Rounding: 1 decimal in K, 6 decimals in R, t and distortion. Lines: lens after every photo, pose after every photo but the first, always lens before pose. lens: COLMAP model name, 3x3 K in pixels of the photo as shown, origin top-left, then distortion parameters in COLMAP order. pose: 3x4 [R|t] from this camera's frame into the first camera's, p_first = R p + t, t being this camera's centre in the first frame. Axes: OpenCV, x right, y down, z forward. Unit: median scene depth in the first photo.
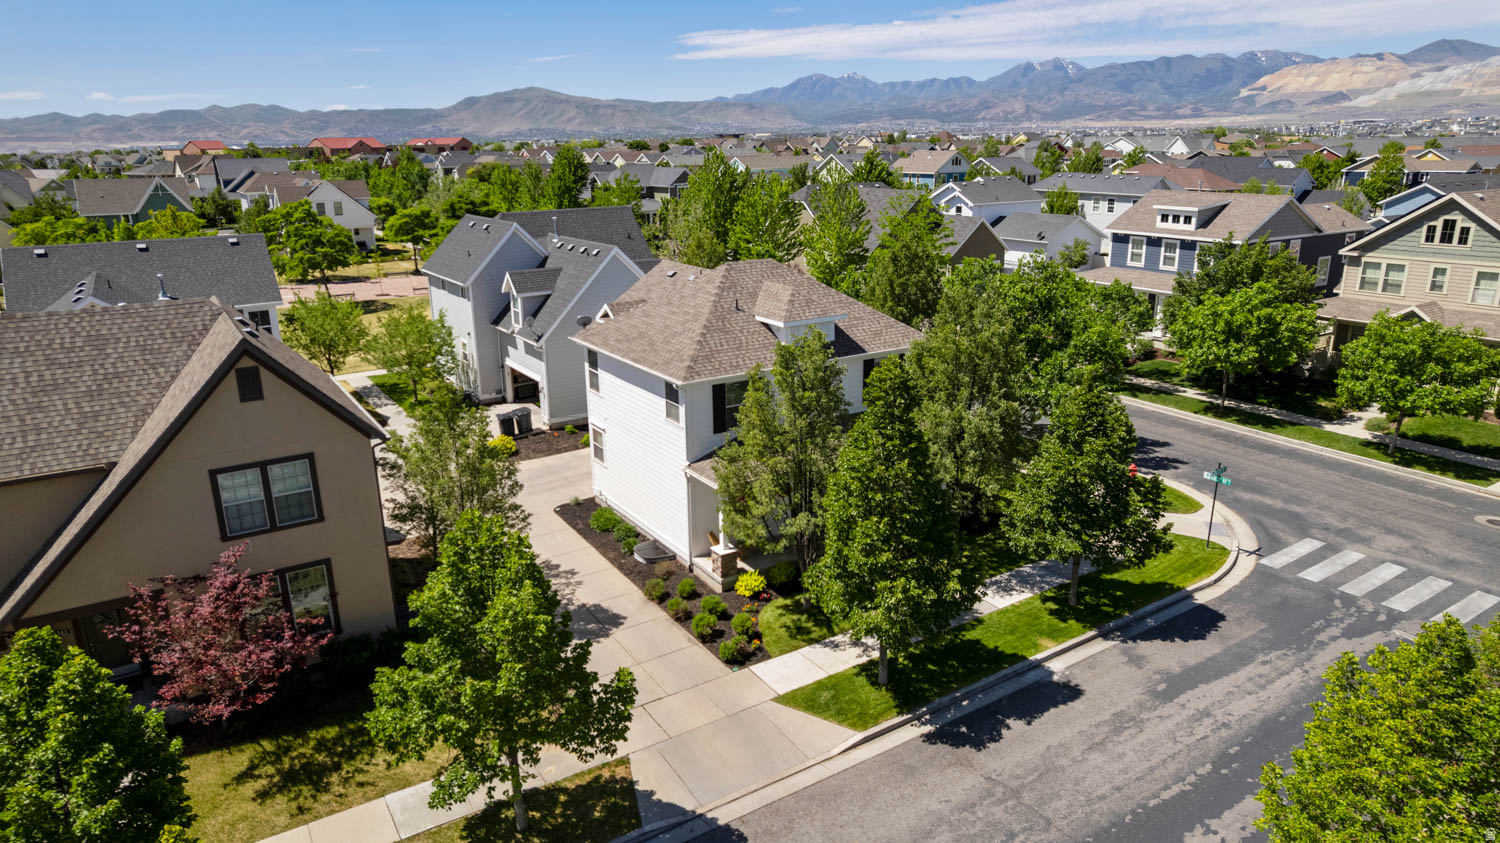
lens RADIAL K [[958.2, 0, 750.6], [0, 958.2, 428.3], [0, 0, 1]] dist [-0.072197, 0.062650]
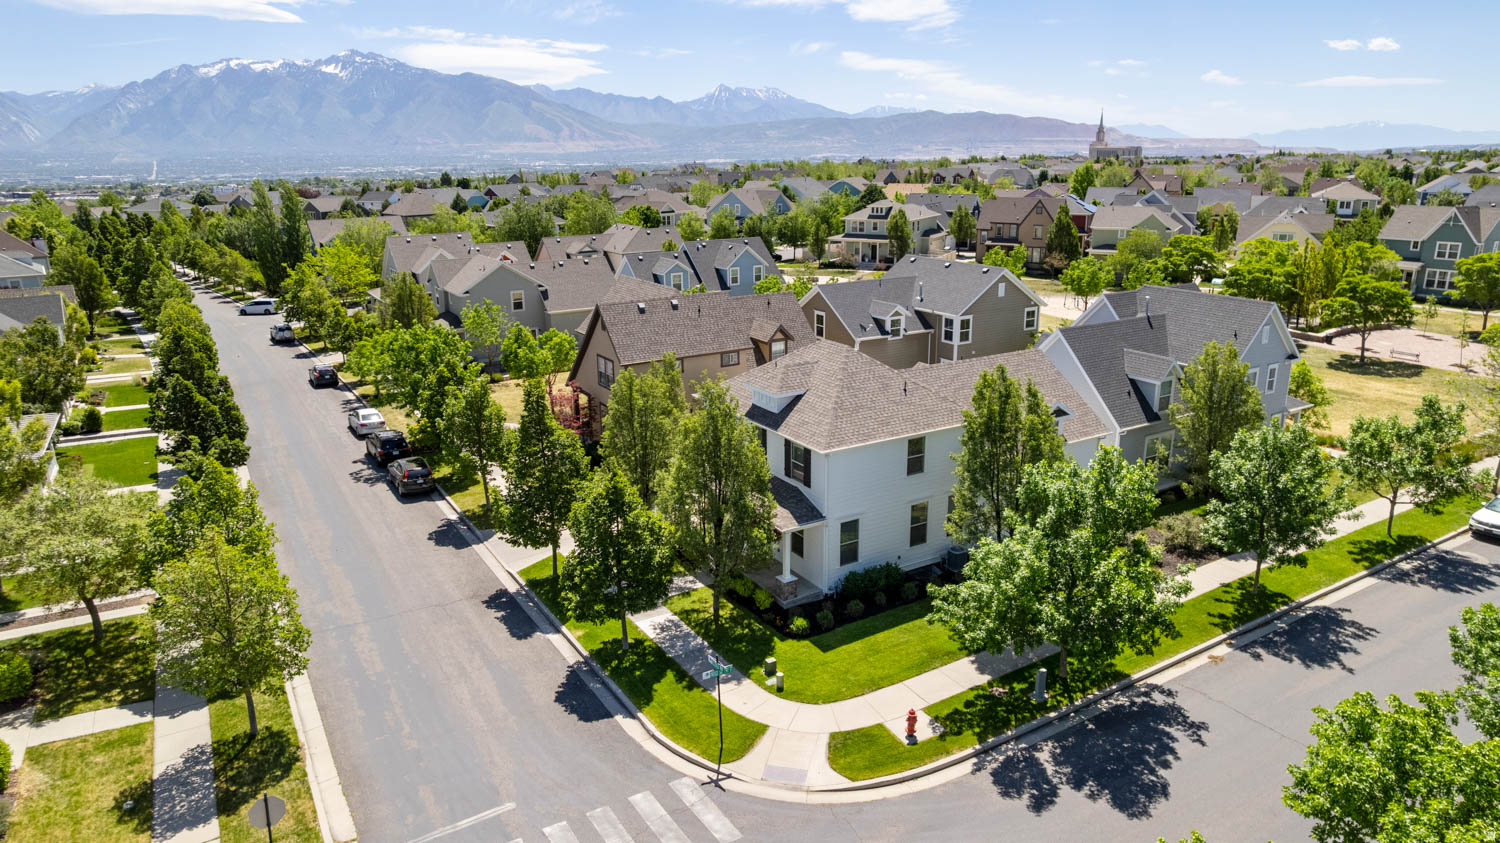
lens RADIAL K [[958.2, 0, 750.6], [0, 958.2, 428.3], [0, 0, 1]] dist [-0.072197, 0.062650]
pose [[-0.028379, 0.296777, -0.954525, 1.258180], [-0.278037, 0.914884, 0.292718, -0.421688], [0.960151, 0.273700, 0.056552, 0.895282]]
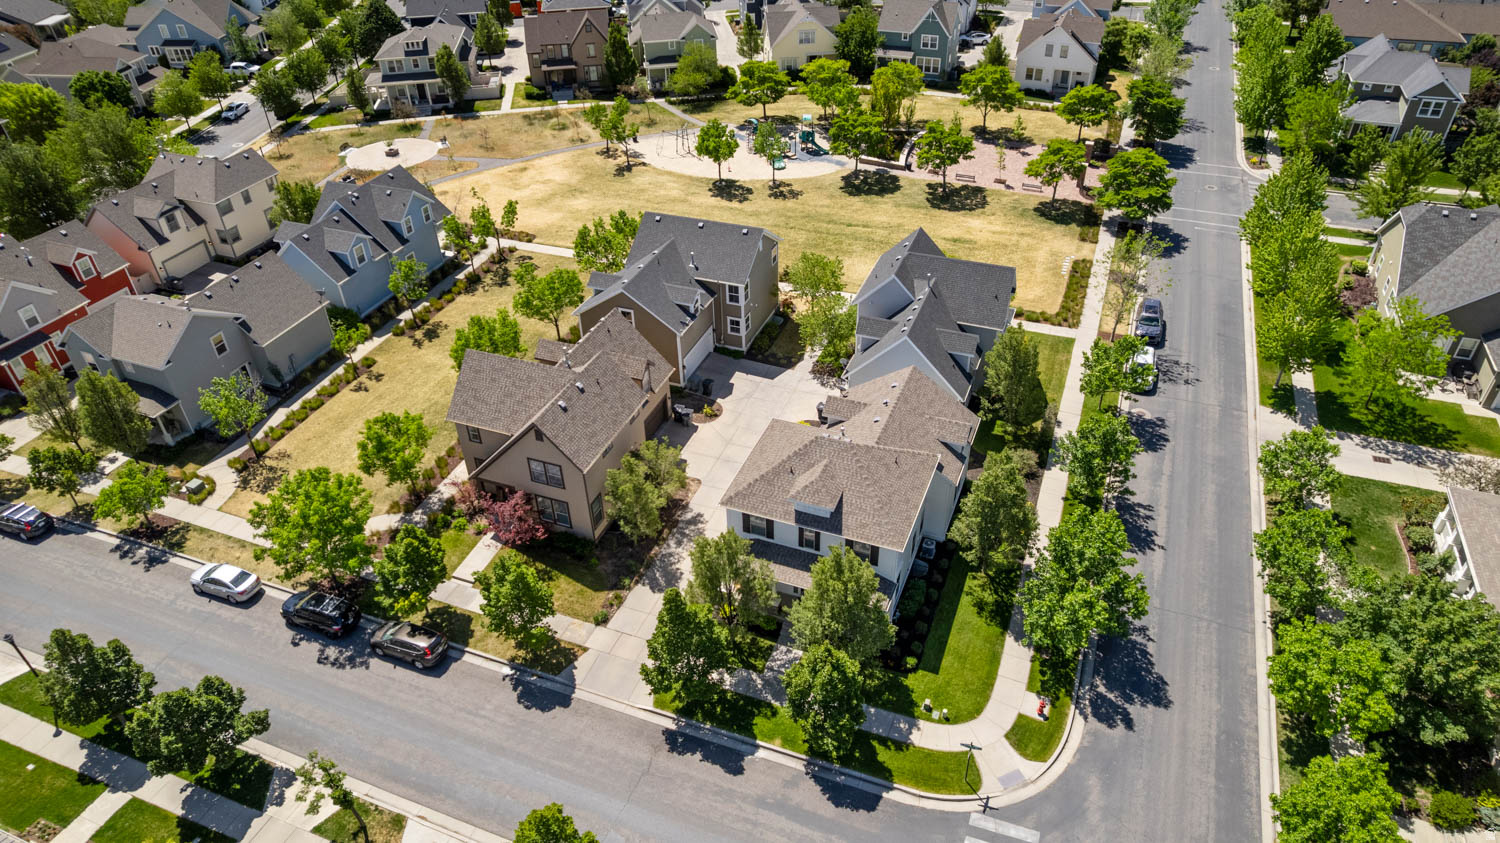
lens RADIAL K [[958.2, 0, 750.6], [0, 958.2, 428.3], [0, 0, 1]] dist [-0.072197, 0.062650]
pose [[0.583101, 0.484928, -0.651797, 0.968978], [-0.220466, 0.866656, 0.447550, -0.898518], [0.781913, -0.117268, 0.612258, -0.059207]]
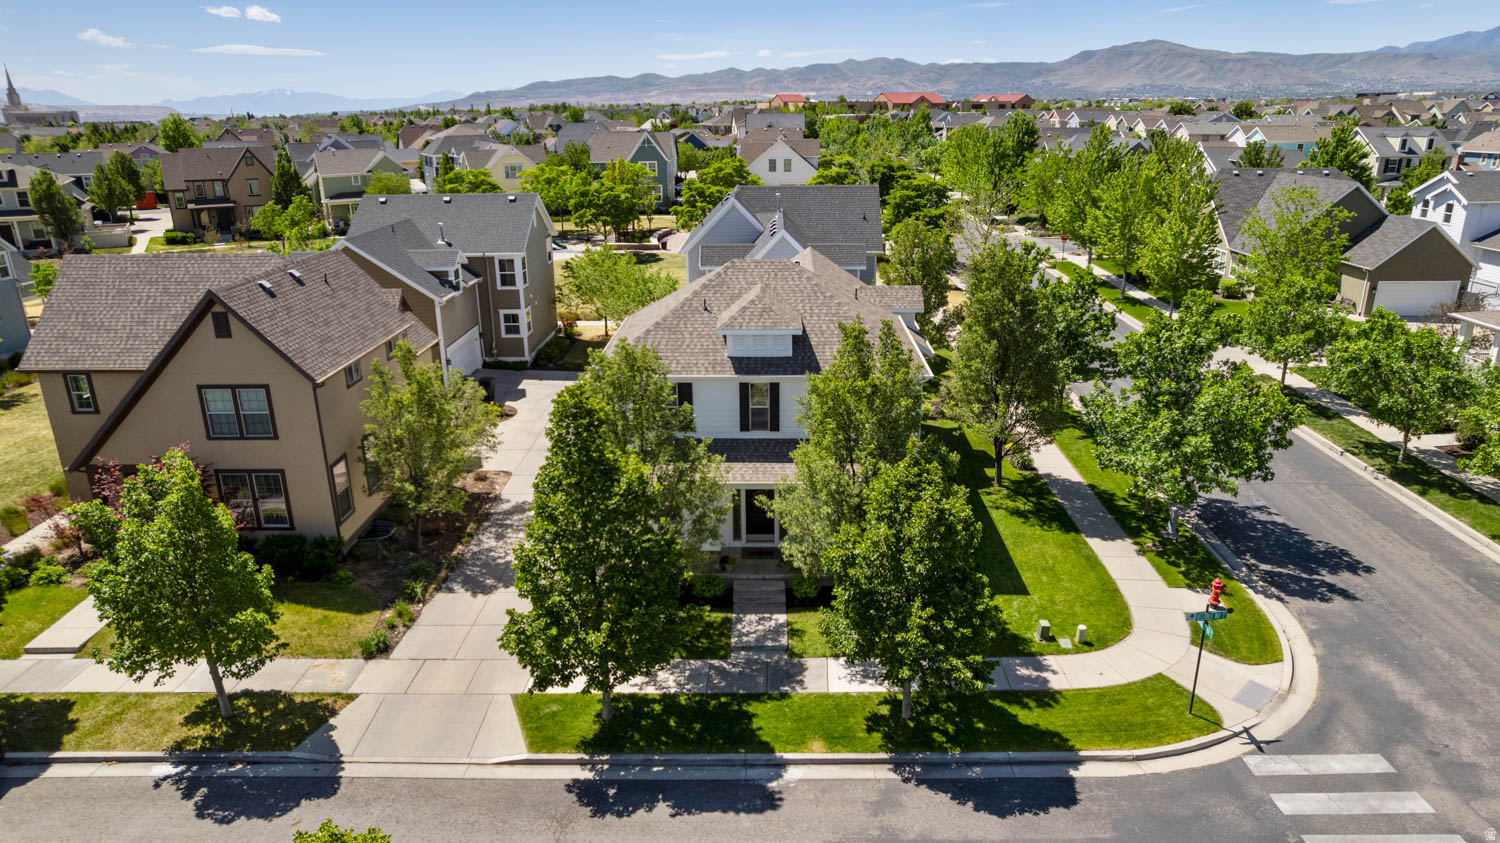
lens RADIAL K [[958.2, 0, 750.6], [0, 958.2, 428.3], [0, 0, 1]] dist [-0.072197, 0.062650]
pose [[0.828360, 0.186925, -0.528090, 0.546613], [-0.163545, 0.982314, 0.091167, -0.100281], [0.535791, 0.010847, 0.844281, 0.204764]]
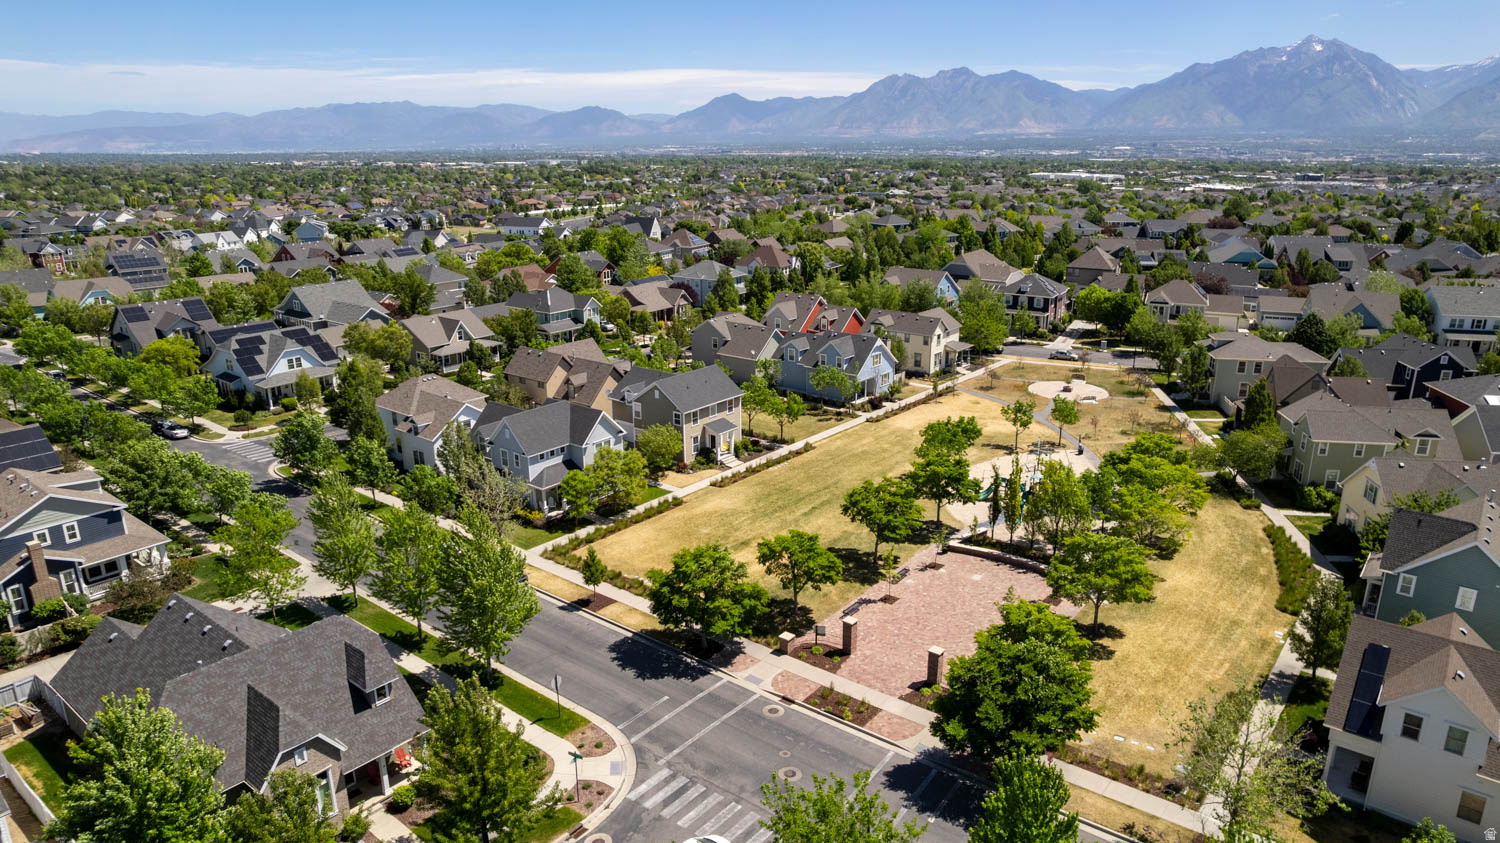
lens RADIAL K [[952.2, 0, 748.6], [0, 952.2, 438.2], [0, 0, 1]] dist [-0.063227, 0.045561]
pose [[-0.949469, 0.113917, -0.292456, -0.080915], [-0.073081, 0.825951, 0.558985, -1.950005], [0.305233, 0.552112, -0.775890, 4.109099]]
